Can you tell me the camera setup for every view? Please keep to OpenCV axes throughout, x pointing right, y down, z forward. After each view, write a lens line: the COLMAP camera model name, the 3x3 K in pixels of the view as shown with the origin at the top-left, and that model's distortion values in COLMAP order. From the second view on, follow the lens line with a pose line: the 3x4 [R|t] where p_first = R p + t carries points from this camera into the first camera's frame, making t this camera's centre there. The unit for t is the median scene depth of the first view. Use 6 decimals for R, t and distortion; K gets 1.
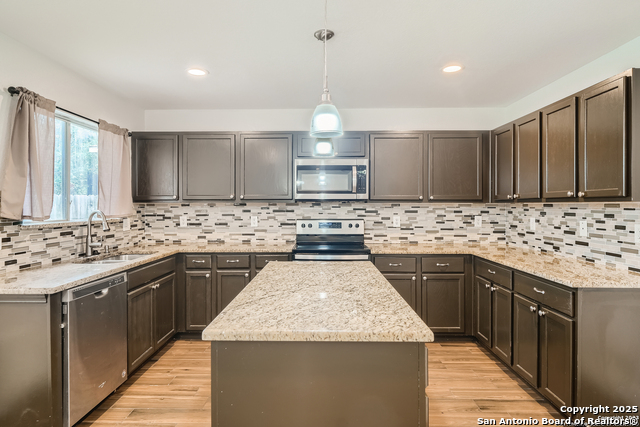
lens RADIAL K [[367.1, 0, 313.9], [0, 367.1, 207.5], [0, 0, 1]] dist [-0.000118, 0.002602]
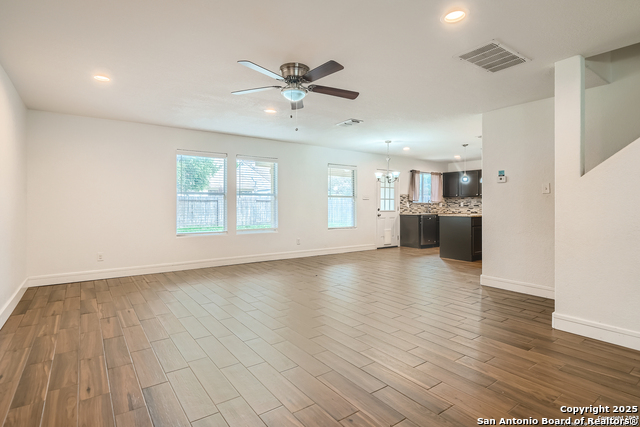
lens RADIAL K [[327.2, 0, 311.2], [0, 327.2, 204.9], [0, 0, 1]] dist [-0.002882, -0.001197]
pose [[0.589195, 0.000963, -0.807991, 1.078387], [-0.007506, 0.999963, -0.004282, 0.070548], [0.807956, 0.008588, 0.589180, -1.496396]]
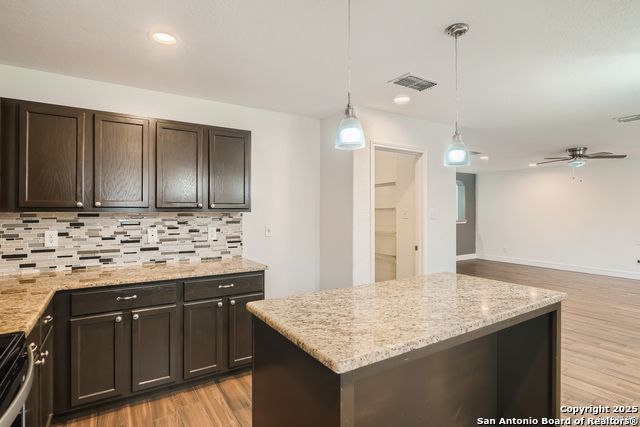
lens RADIAL K [[327.2, 0, 315.6], [0, 327.2, 209.8], [0, 0, 1]] dist [-0.002882, -0.001197]
pose [[-0.554527, 0.007059, 0.832136, -0.308376], [0.006324, 0.999971, -0.004268, -0.011301], [-0.832142, 0.002896, -0.554556, 0.939210]]
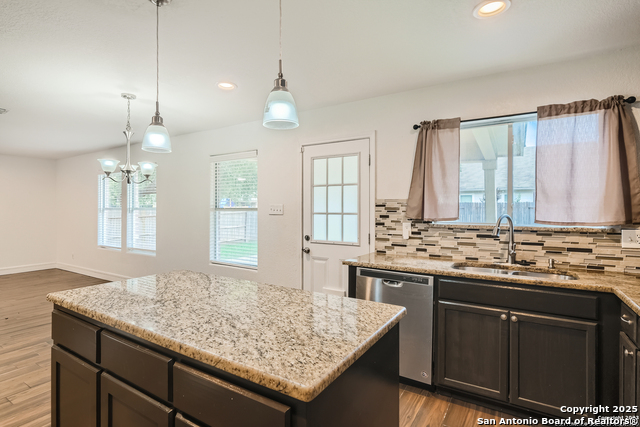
lens RADIAL K [[327.2, 0, 308.7], [0, 327.2, 207.2], [0, 0, 1]] dist [-0.002882, -0.001197]
pose [[-0.520846, -0.003471, -0.853643, 0.310641], [-0.006527, 0.999979, -0.000084, -0.006324], [0.853625, 0.005528, -0.520858, 0.880231]]
